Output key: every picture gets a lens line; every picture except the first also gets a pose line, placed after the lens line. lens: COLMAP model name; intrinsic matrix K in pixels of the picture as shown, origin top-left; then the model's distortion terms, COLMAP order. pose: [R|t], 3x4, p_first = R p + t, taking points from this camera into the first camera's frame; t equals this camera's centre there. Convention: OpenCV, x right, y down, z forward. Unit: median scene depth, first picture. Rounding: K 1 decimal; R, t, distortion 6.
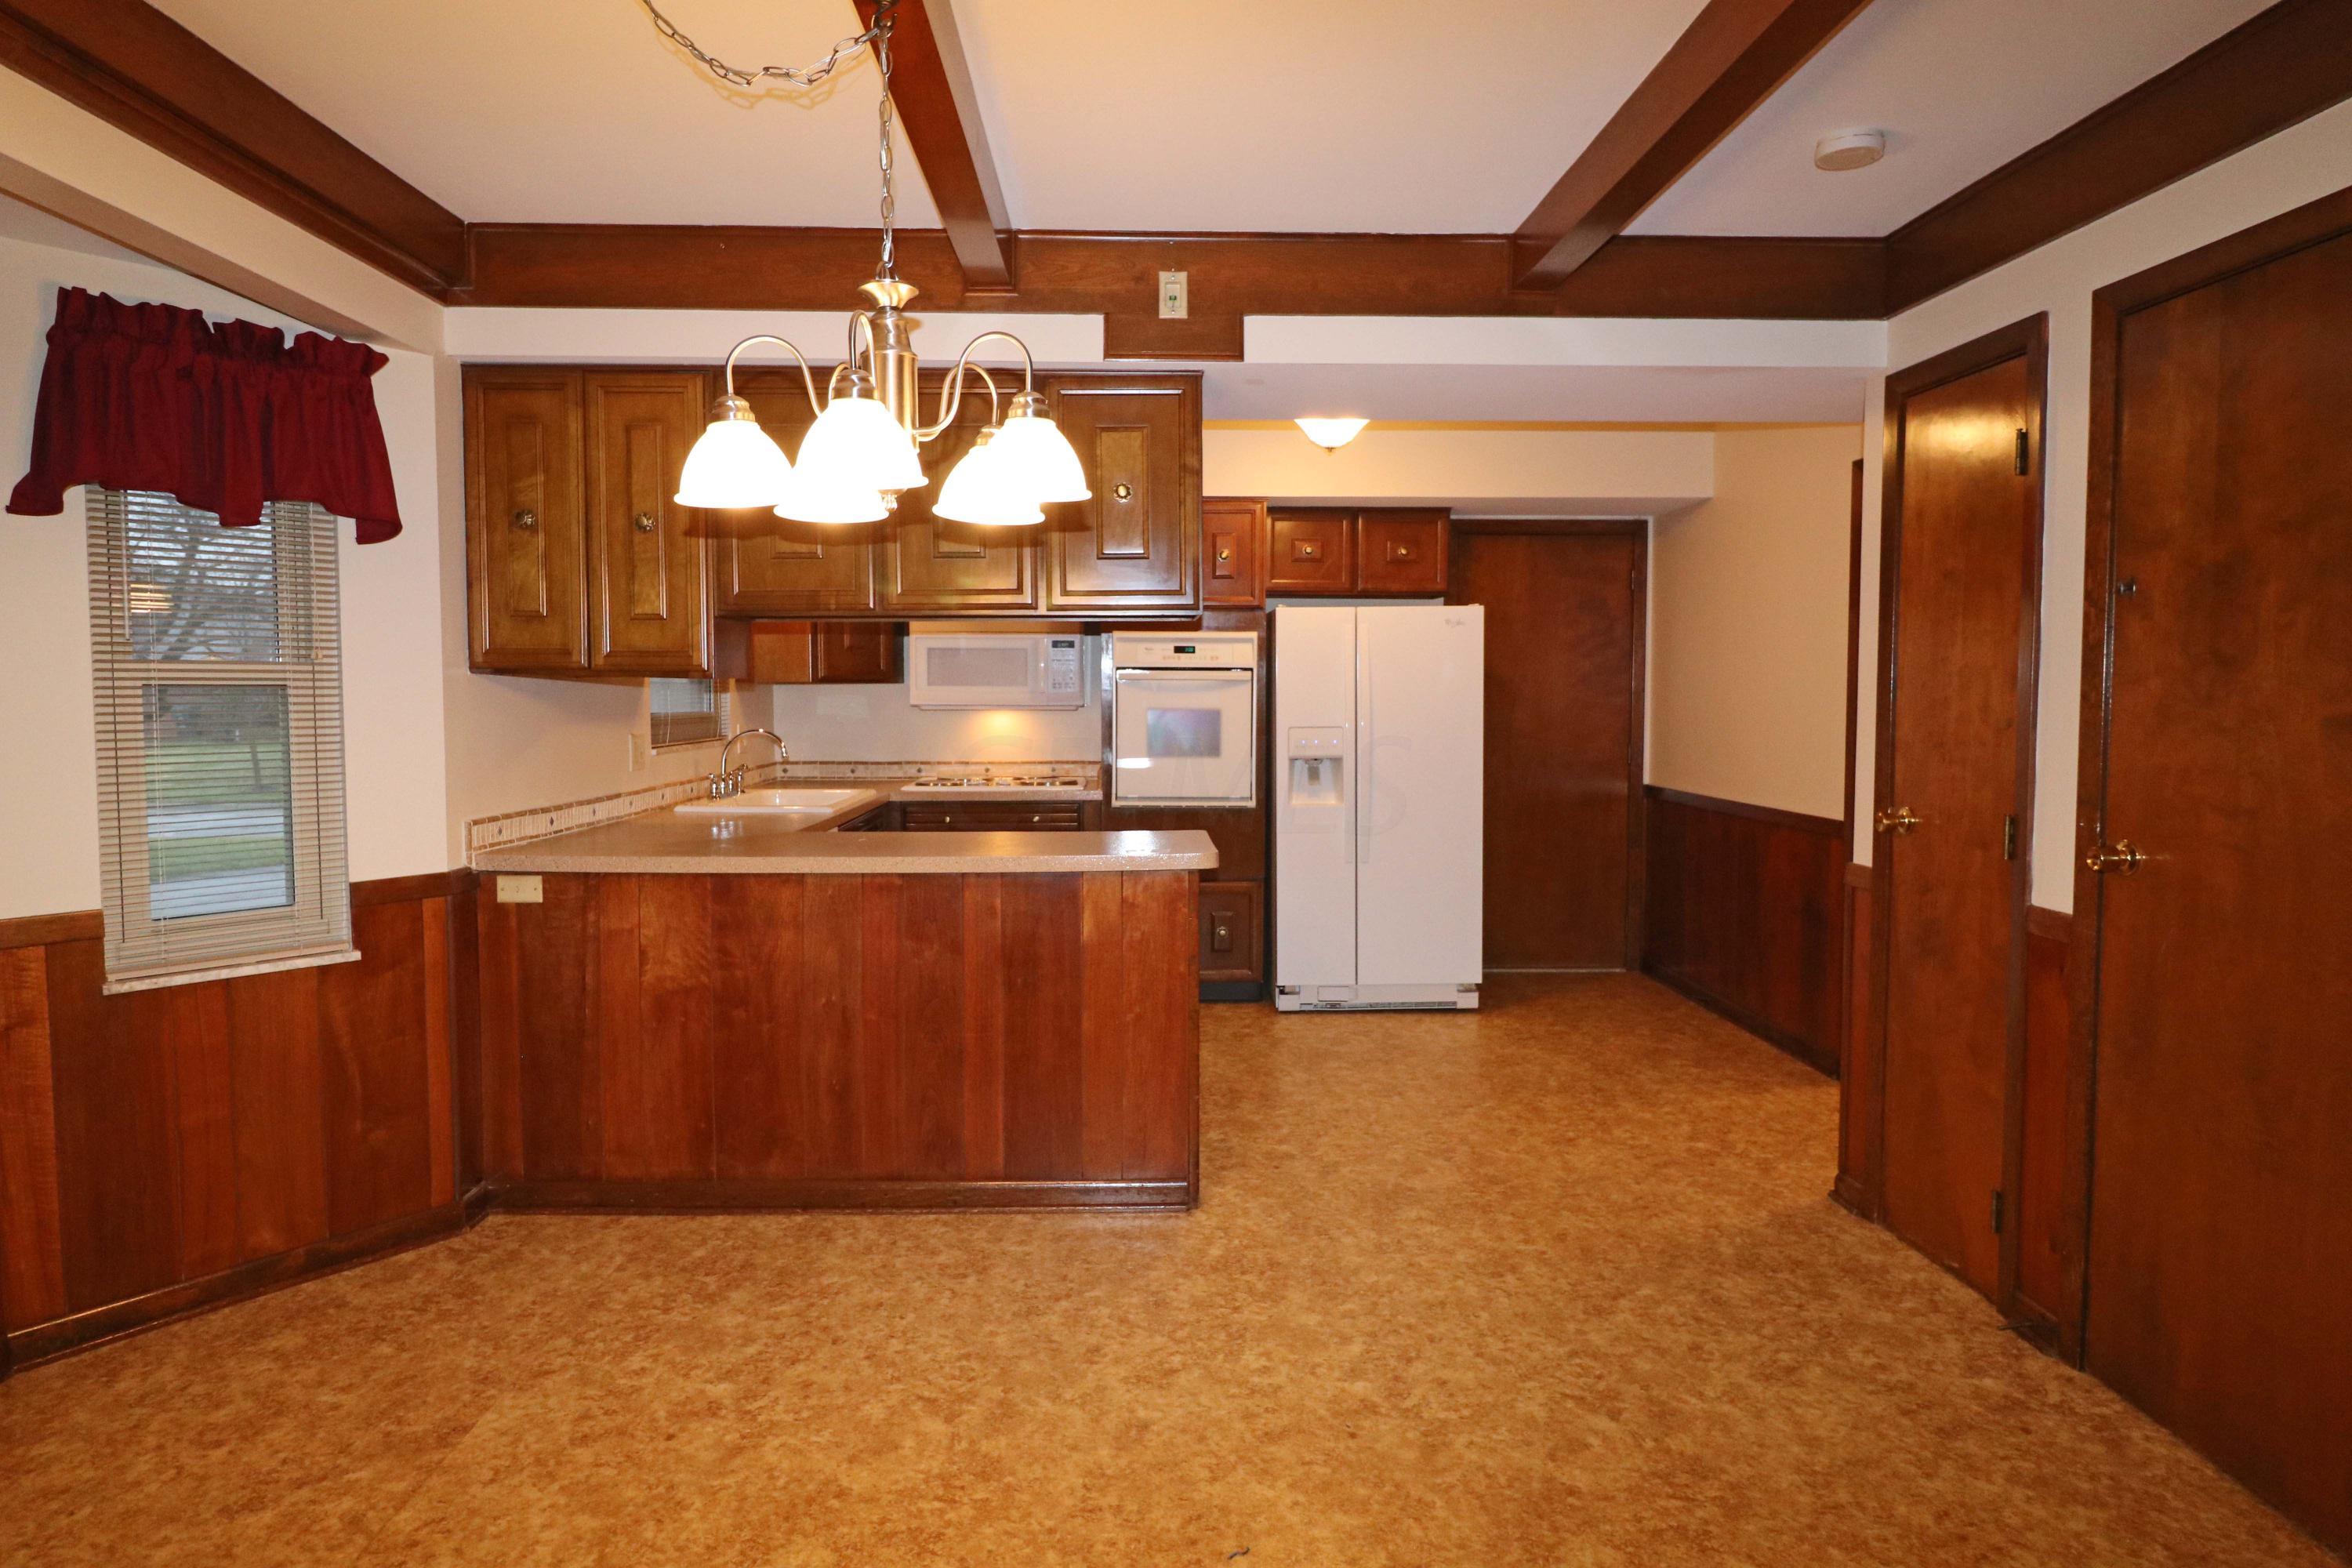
lens RADIAL K [[1363.3, 0, 1145.7], [0, 1363.3, 754.9], [0, 0, 1]] dist [0.005453, -0.009683]
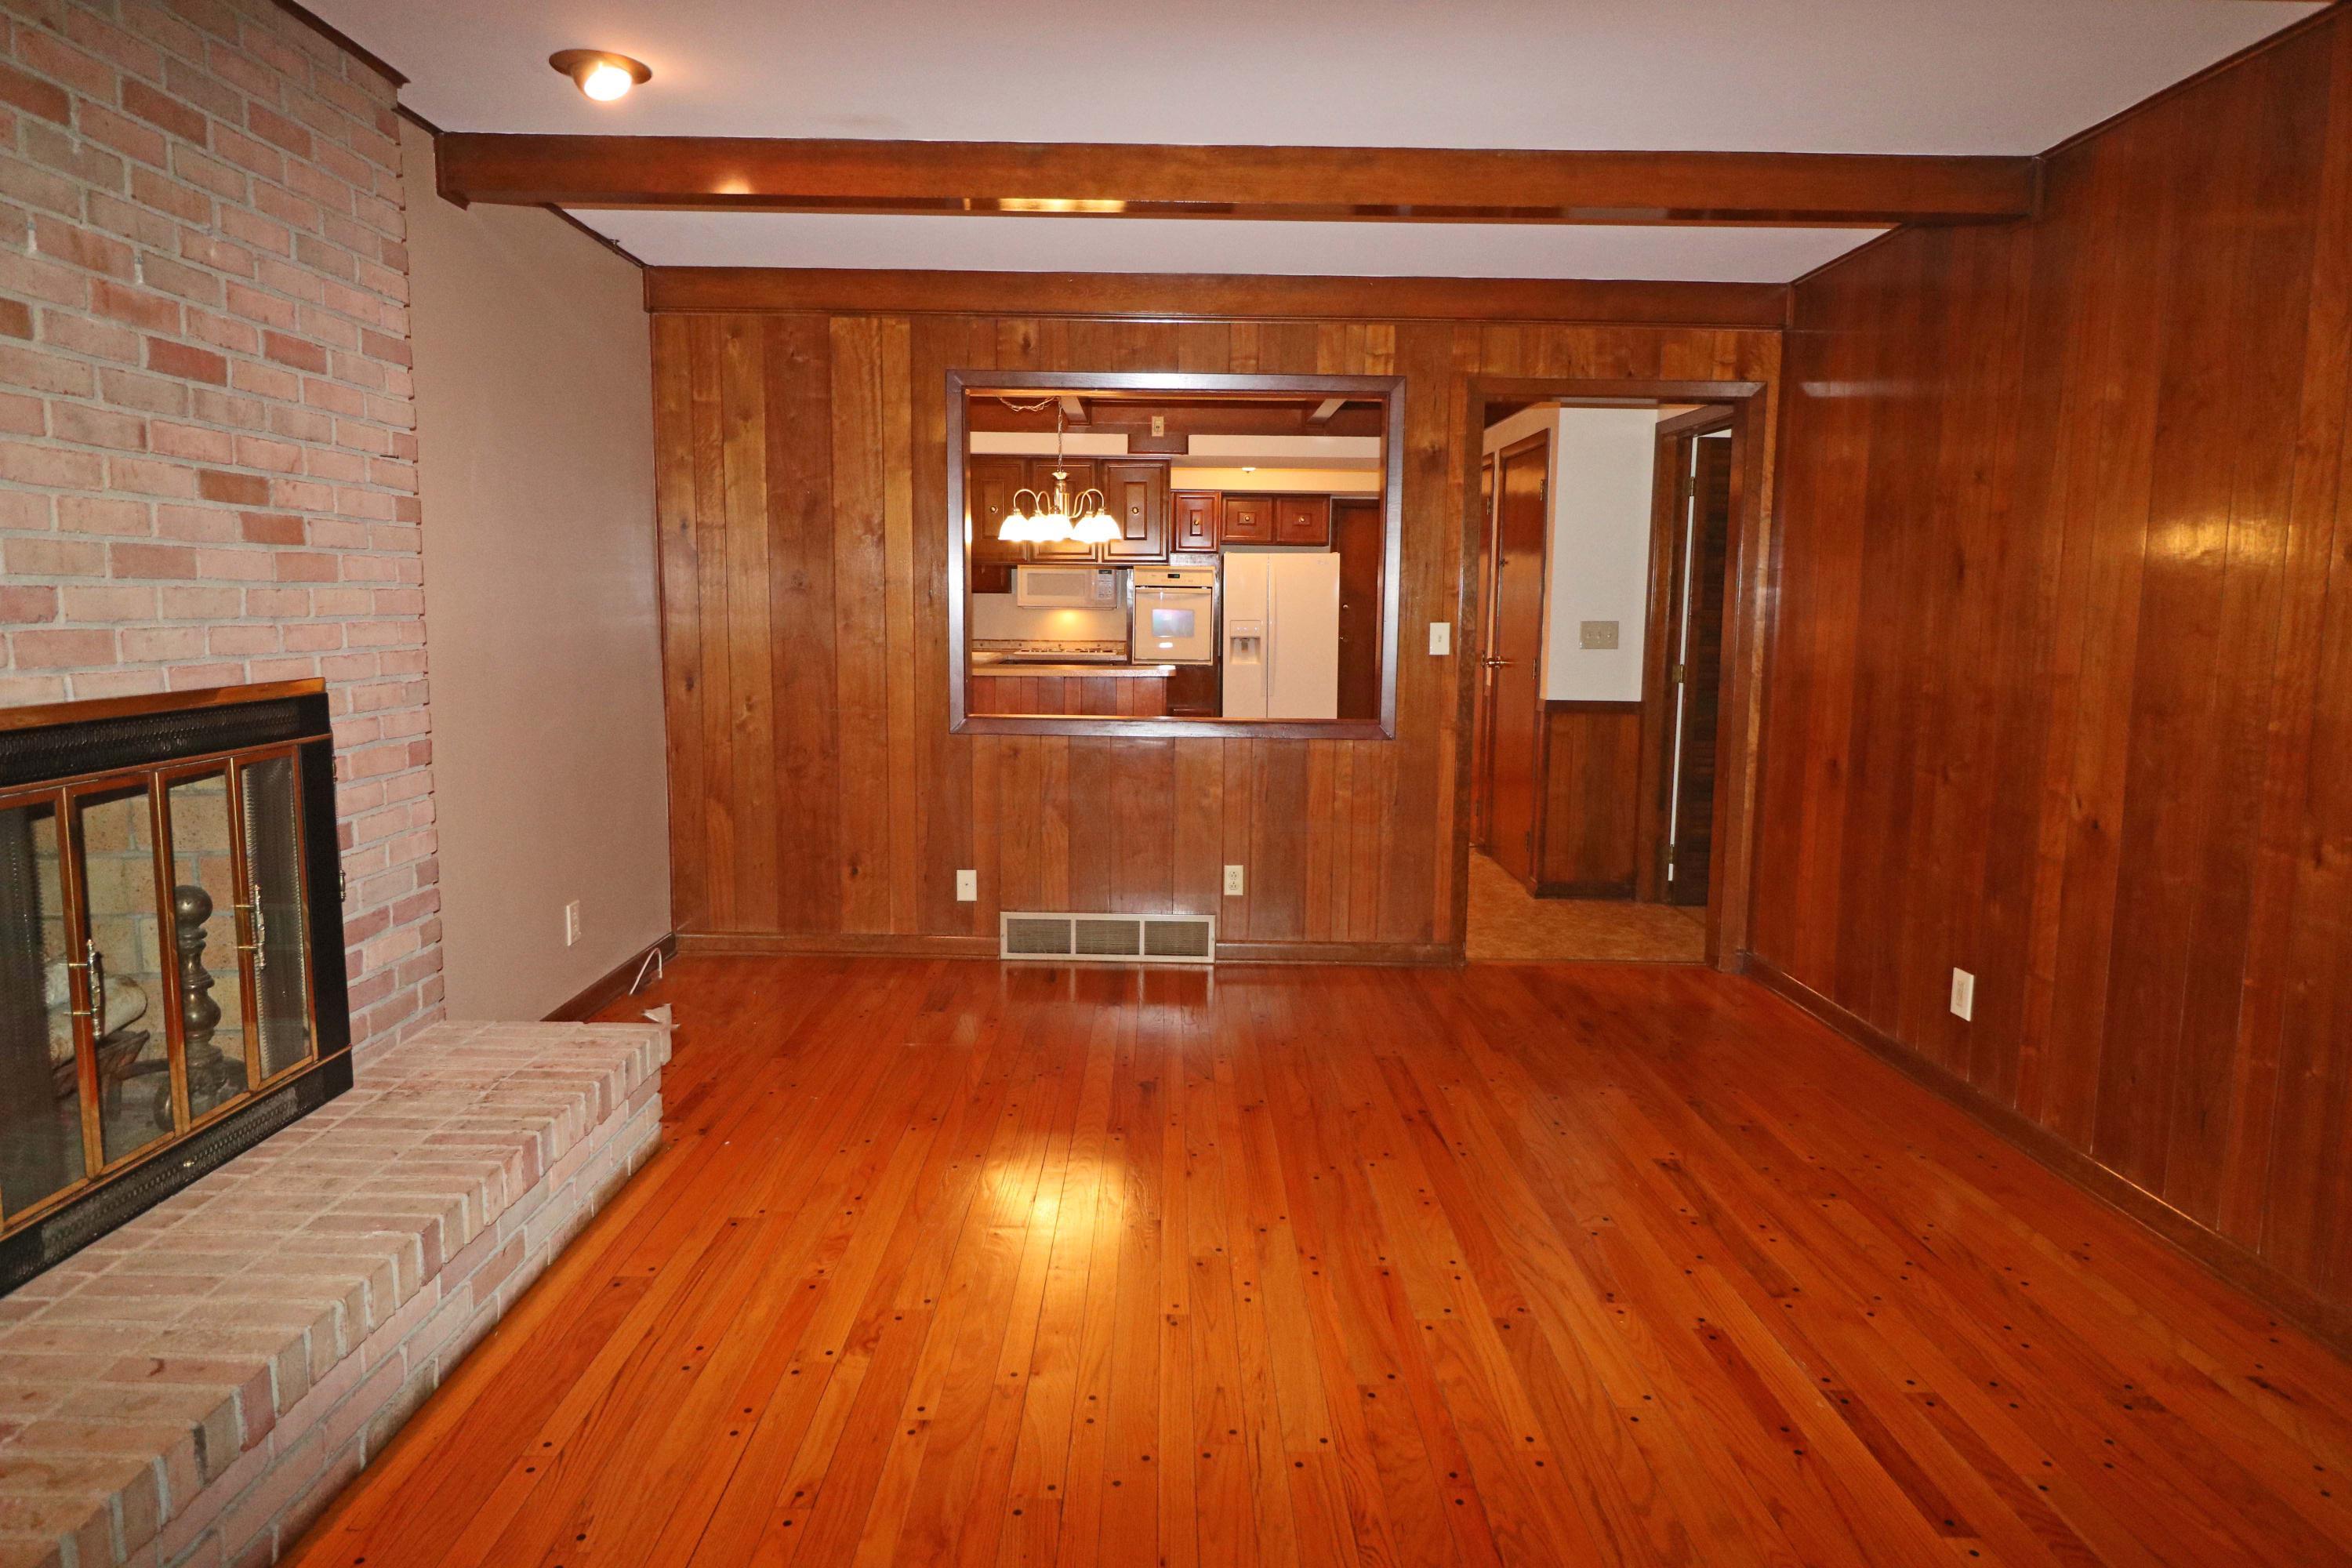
lens RADIAL K [[1363.3, 0, 1177.7], [0, 1363.3, 762.6], [0, 0, 1]] dist [0.005453, -0.009683]
pose [[0.999956, 0.009230, 0.001527, 0.057859], [-0.009312, 0.997655, 0.067814, 0.078135], [-0.000897, -0.067826, 0.997697, -1.383588]]
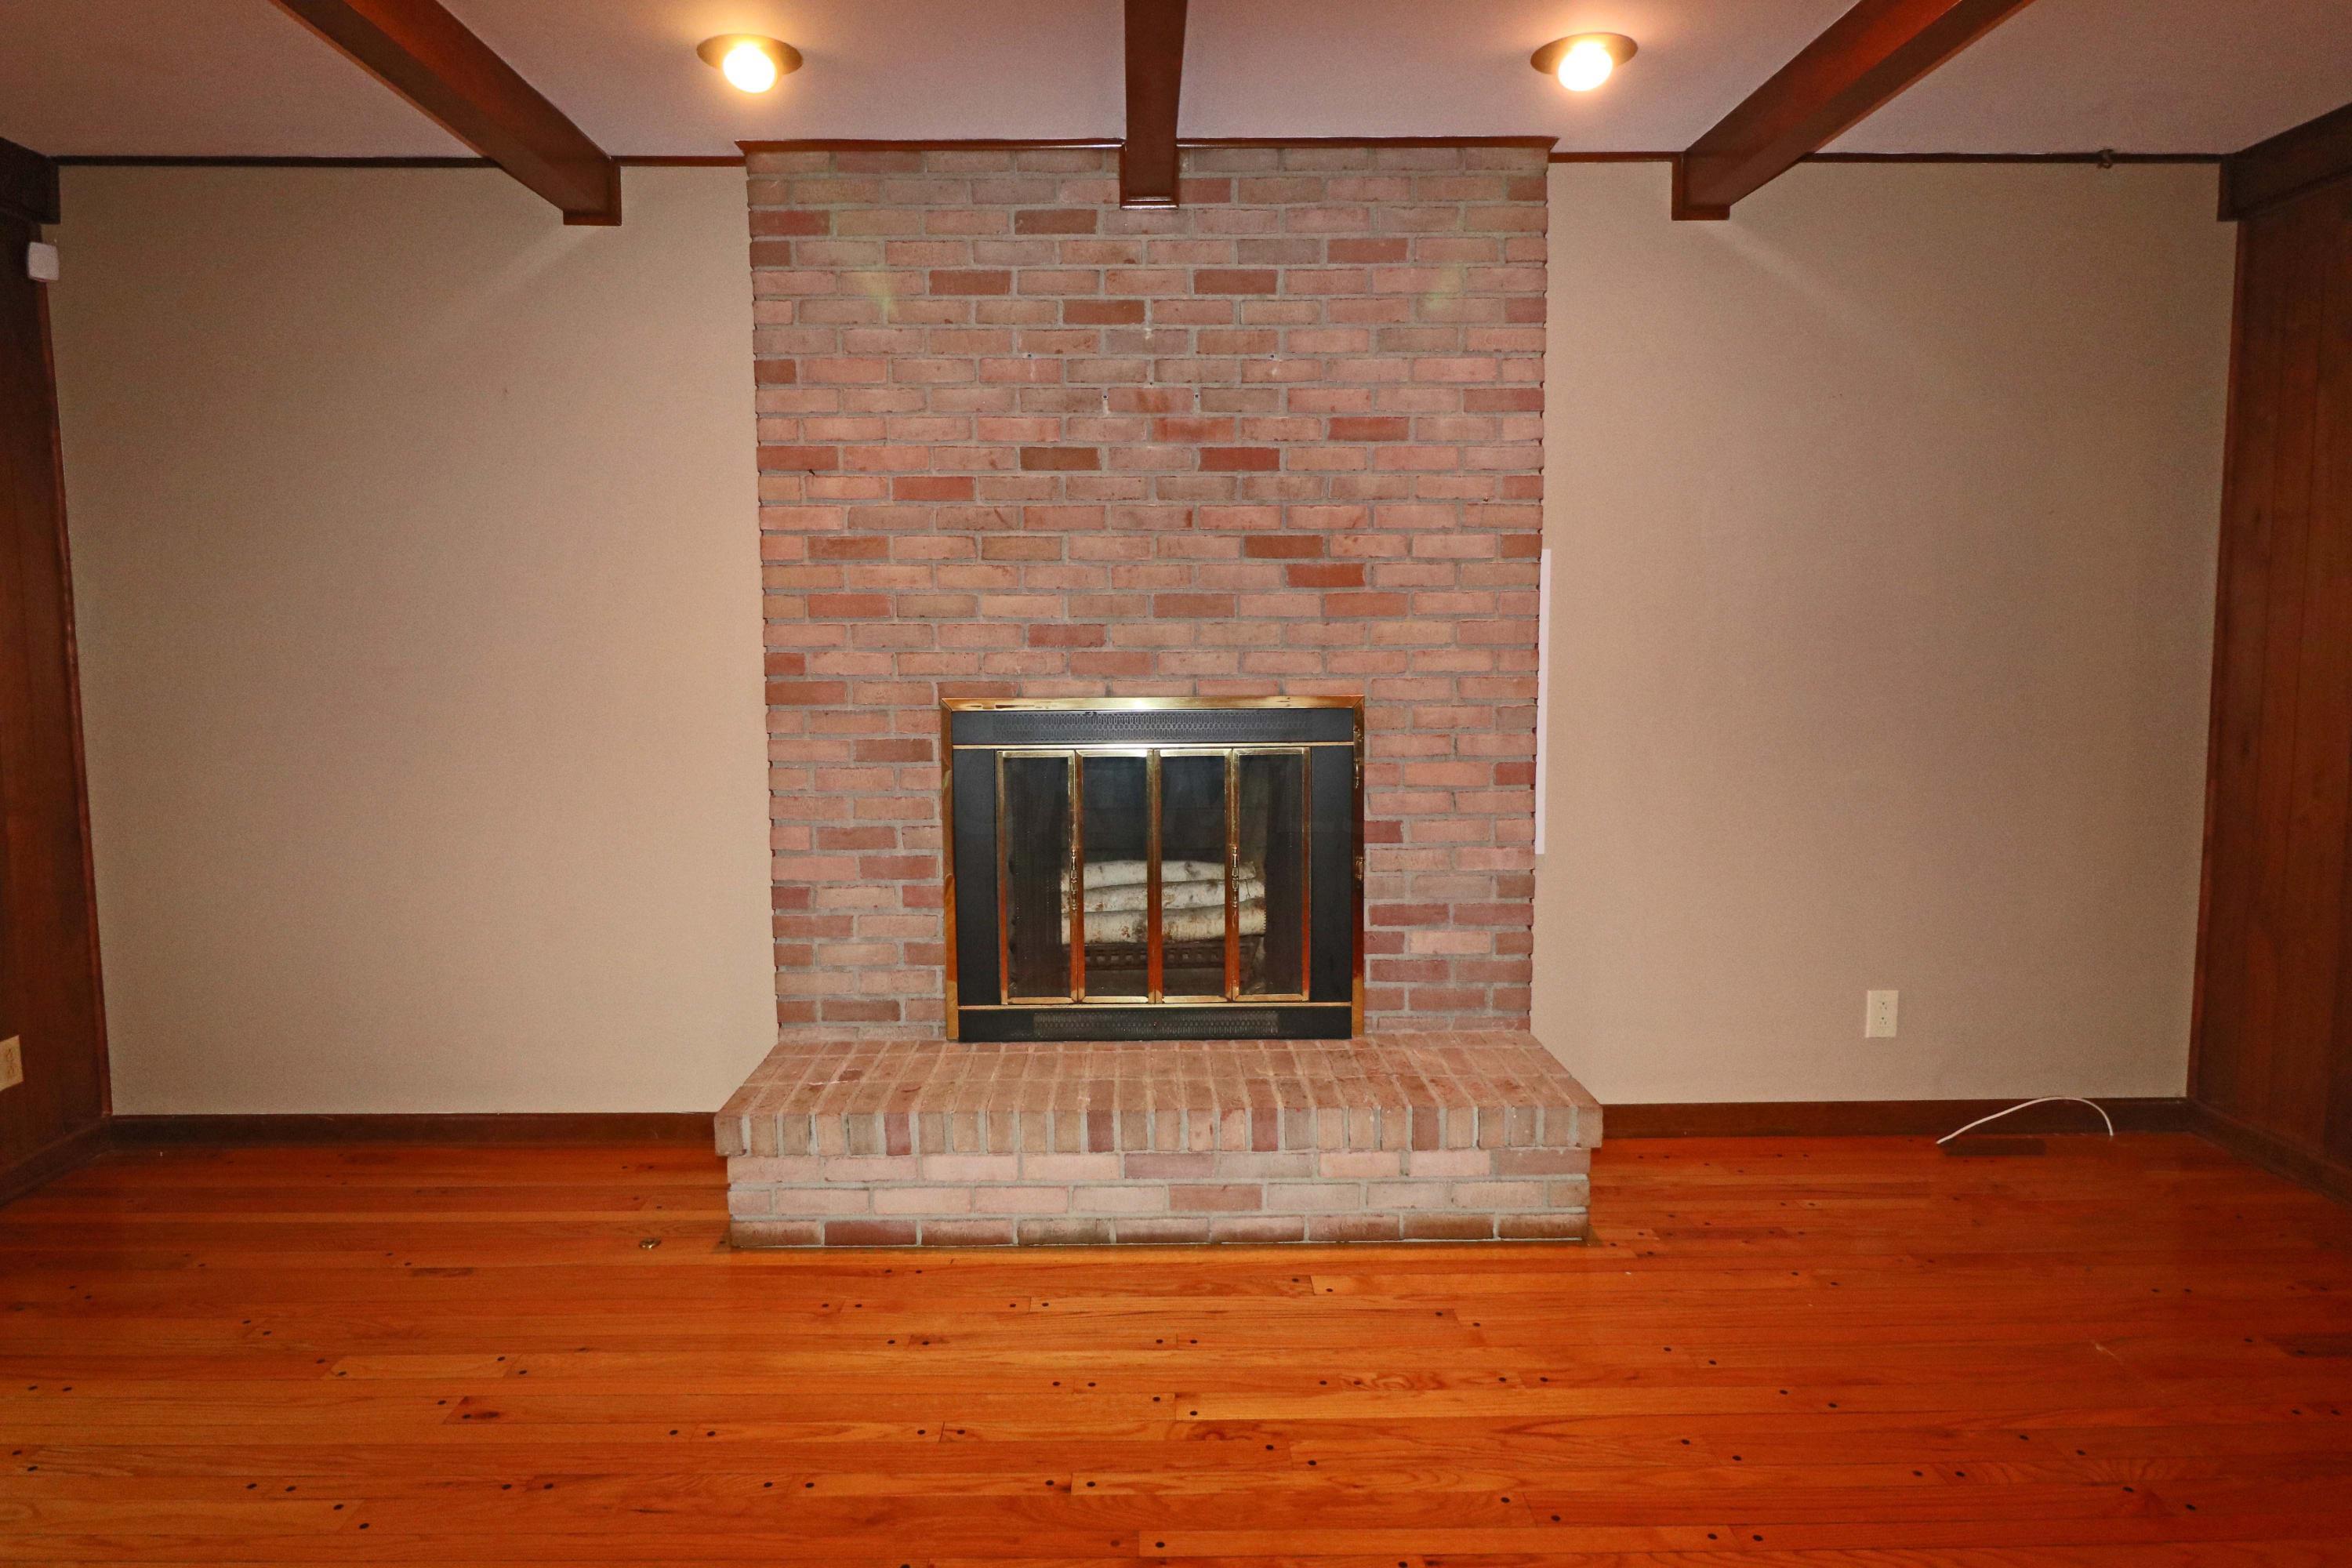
lens RADIAL K [[1363.3, 0, 1127.6], [0, 1363.3, 766.4], [0, 0, 1]] dist [0.005453, -0.009683]
pose [[-0.001441, 0.097358, -0.995248, 0.546026], [-0.044911, 0.994239, 0.097324, 0.049061], [0.998990, 0.044837, 0.002940, -0.715033]]
